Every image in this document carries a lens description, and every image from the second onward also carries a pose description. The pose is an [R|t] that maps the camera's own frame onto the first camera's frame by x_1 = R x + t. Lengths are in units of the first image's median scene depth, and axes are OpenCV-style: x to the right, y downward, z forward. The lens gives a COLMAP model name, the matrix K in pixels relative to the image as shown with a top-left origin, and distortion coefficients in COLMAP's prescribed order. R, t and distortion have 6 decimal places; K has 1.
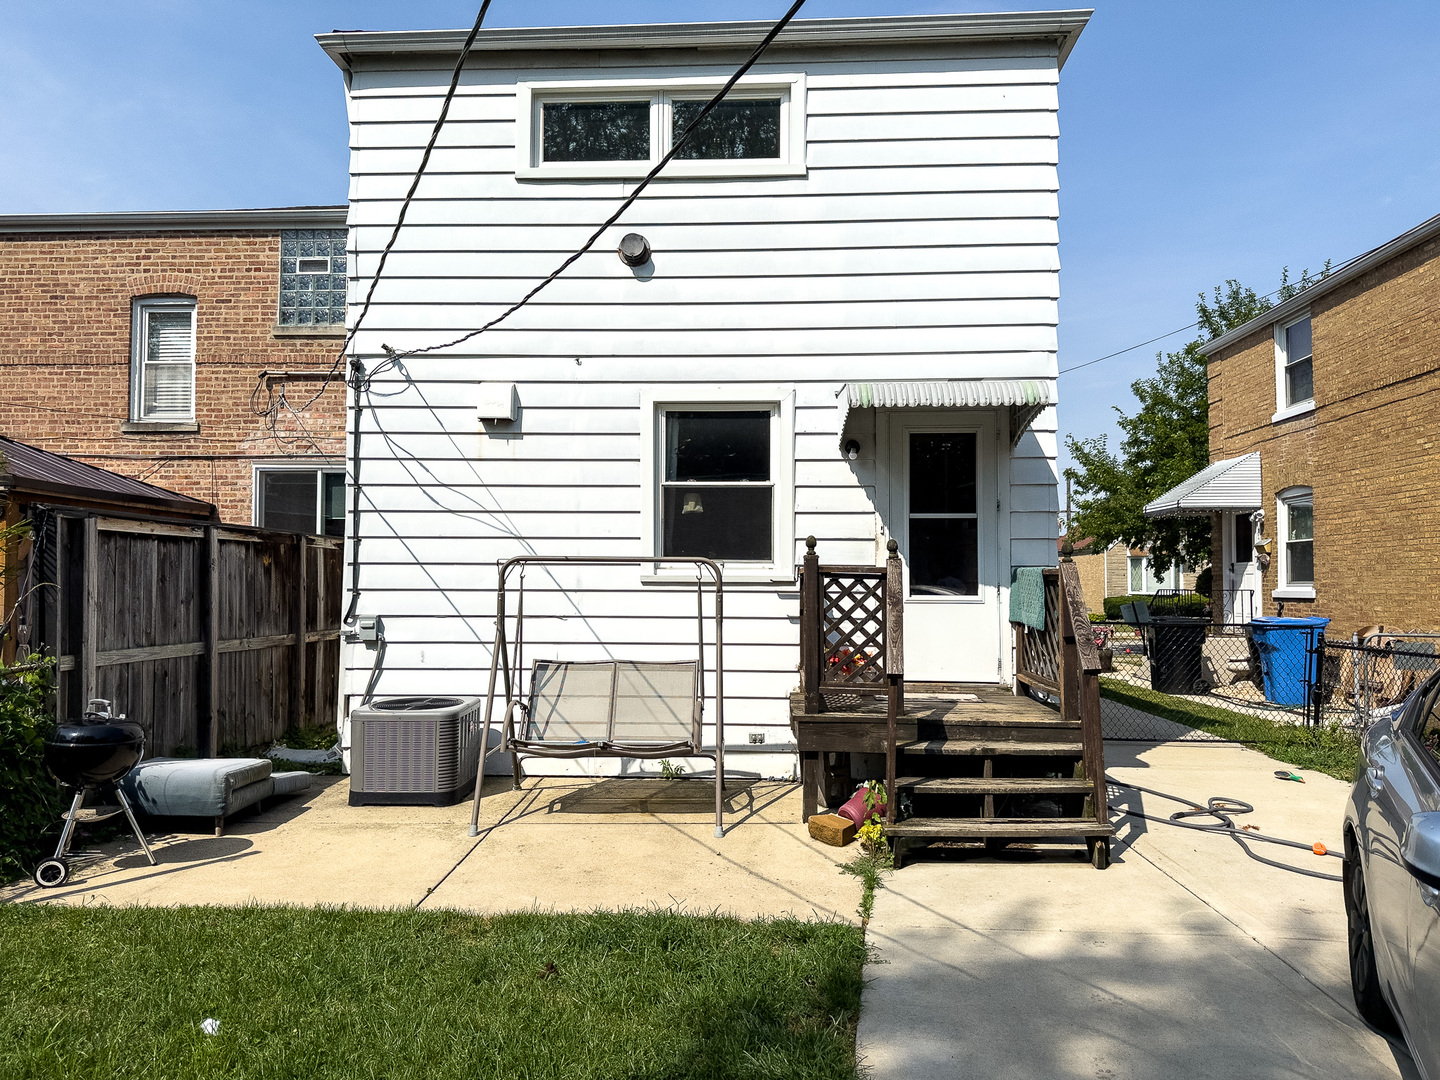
lens RADIAL K [[1022.6, 0, 719.0], [0, 1022.6, 553.0], [0, 0, 1]] dist [0.038591, -0.003348]
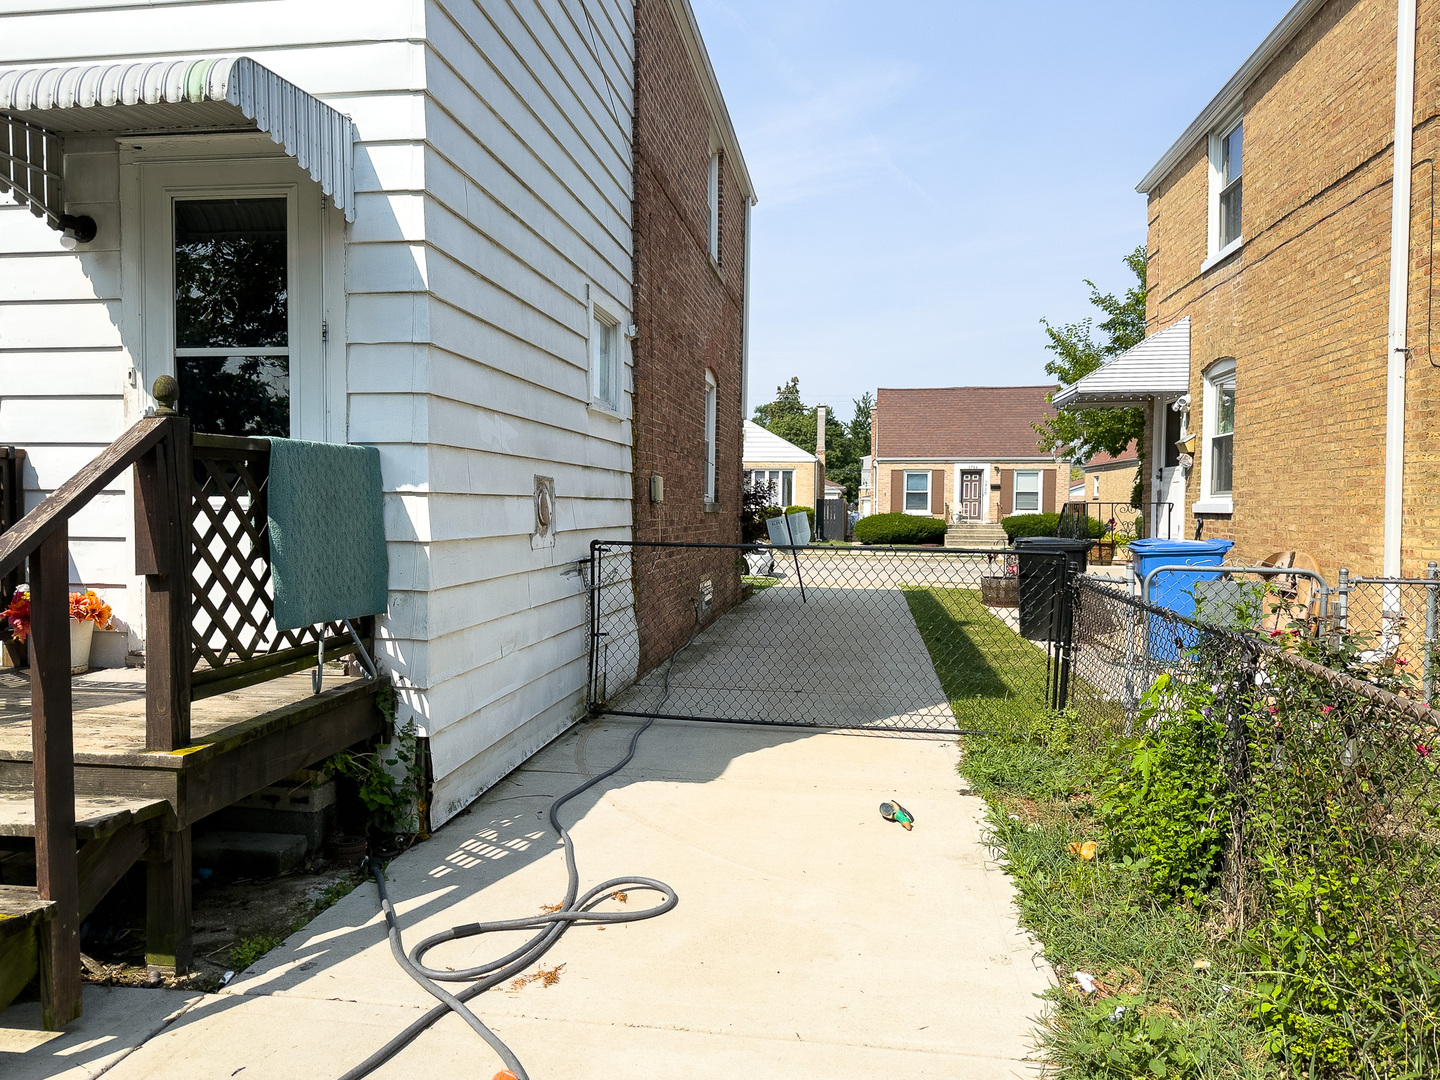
lens RADIAL K [[1022.6, 0, 721.9], [0, 1022.6, 534.3], [0, 0, 1]] dist [0.038591, -0.003348]
pose [[0.995407, 0.007246, -0.095455, 0.301065], [-0.001440, 0.998152, 0.060751, 0.015626], [0.095719, -0.060334, 0.993578, 0.259796]]
